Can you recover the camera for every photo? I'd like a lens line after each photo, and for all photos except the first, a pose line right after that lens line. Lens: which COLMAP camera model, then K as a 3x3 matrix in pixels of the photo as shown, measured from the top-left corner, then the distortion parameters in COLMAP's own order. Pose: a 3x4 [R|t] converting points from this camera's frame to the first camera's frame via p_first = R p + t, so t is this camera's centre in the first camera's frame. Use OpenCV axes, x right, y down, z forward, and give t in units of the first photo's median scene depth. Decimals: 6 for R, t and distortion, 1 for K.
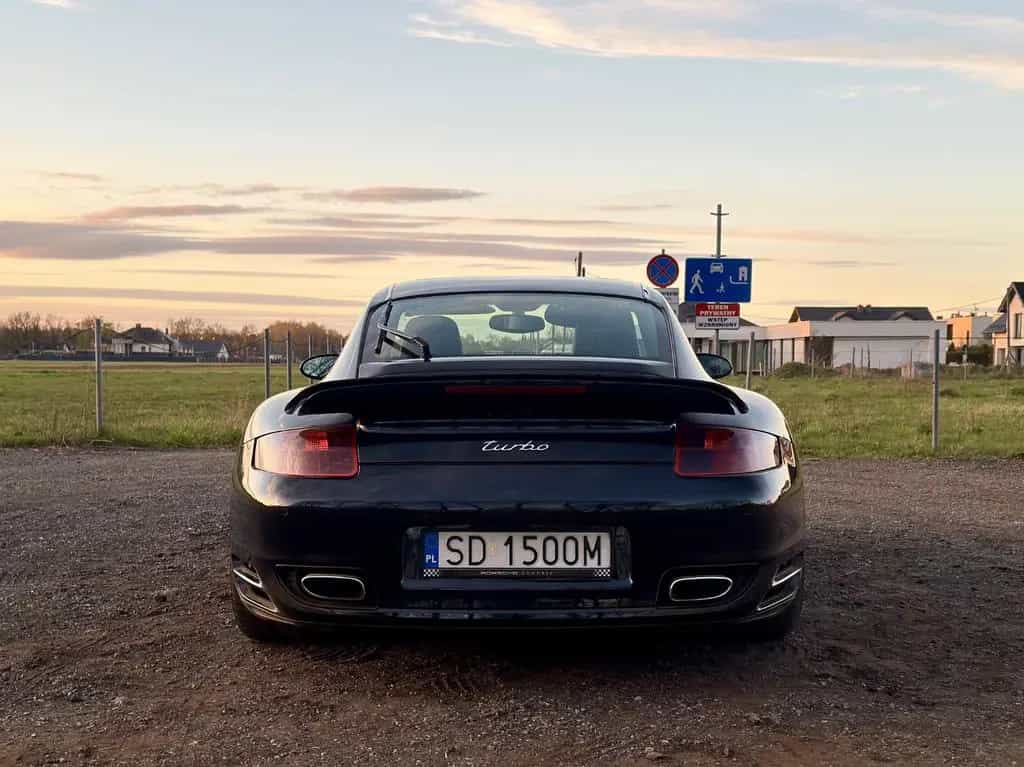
lens RADIAL K [[1336.8, 0, 588.2], [0, 1336.8, 384.2], [0, 0, 1]] dist [0.071512, 0.010797]
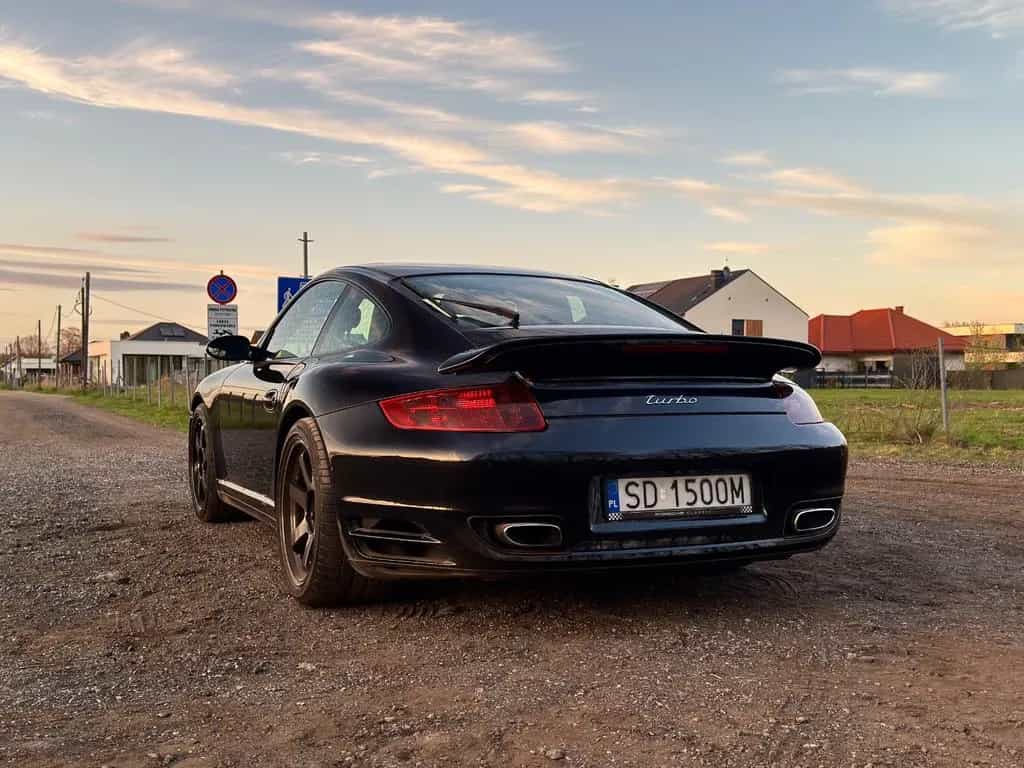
lens RADIAL K [[1079.6, 0, 536.9], [0, 1079.6, 384.4], [0, 0, 1]] dist [0.134856, -0.389954]
pose [[0.911450, -0.001704, 0.411407, -0.531971], [0.005606, 0.999950, -0.008279, 0.040790], [-0.411372, 0.009852, 0.911414, 0.228032]]
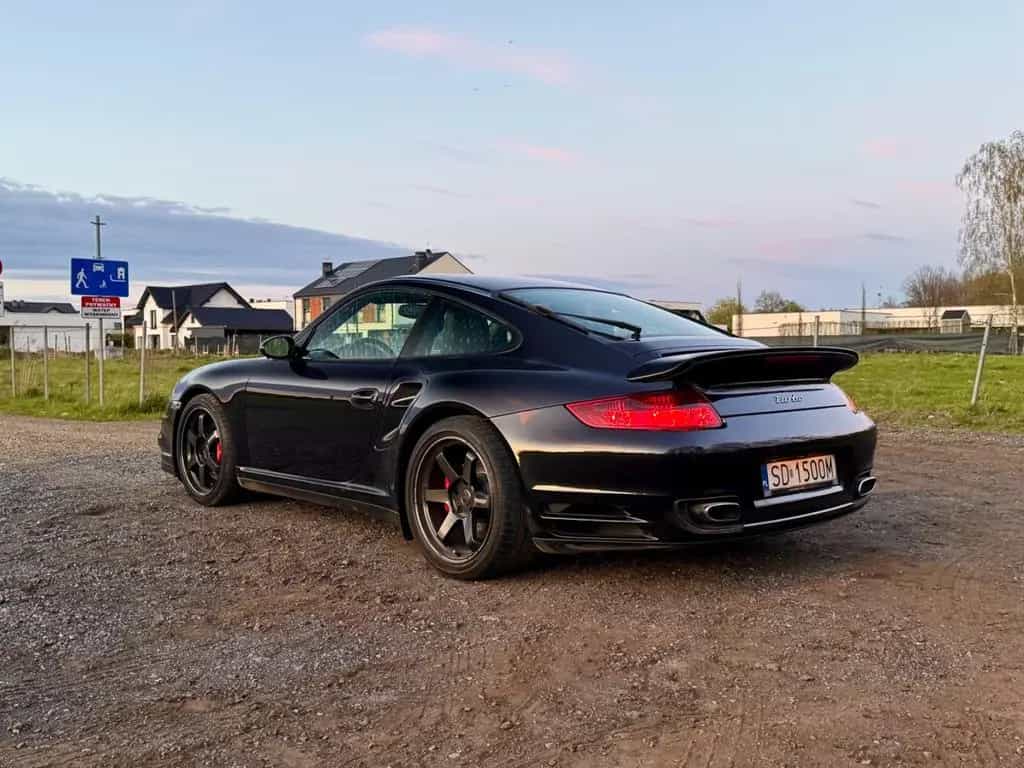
lens RADIAL K [[976.2, 0, 512.0], [0, 976.2, 384.0], [0, 0, 1]] dist [0.047239, -0.008377]
pose [[0.759414, -0.031094, 0.649864, -0.958043], [0.016929, 0.999464, 0.028038, -0.003580], [-0.650388, -0.010290, 0.759533, 0.410196]]
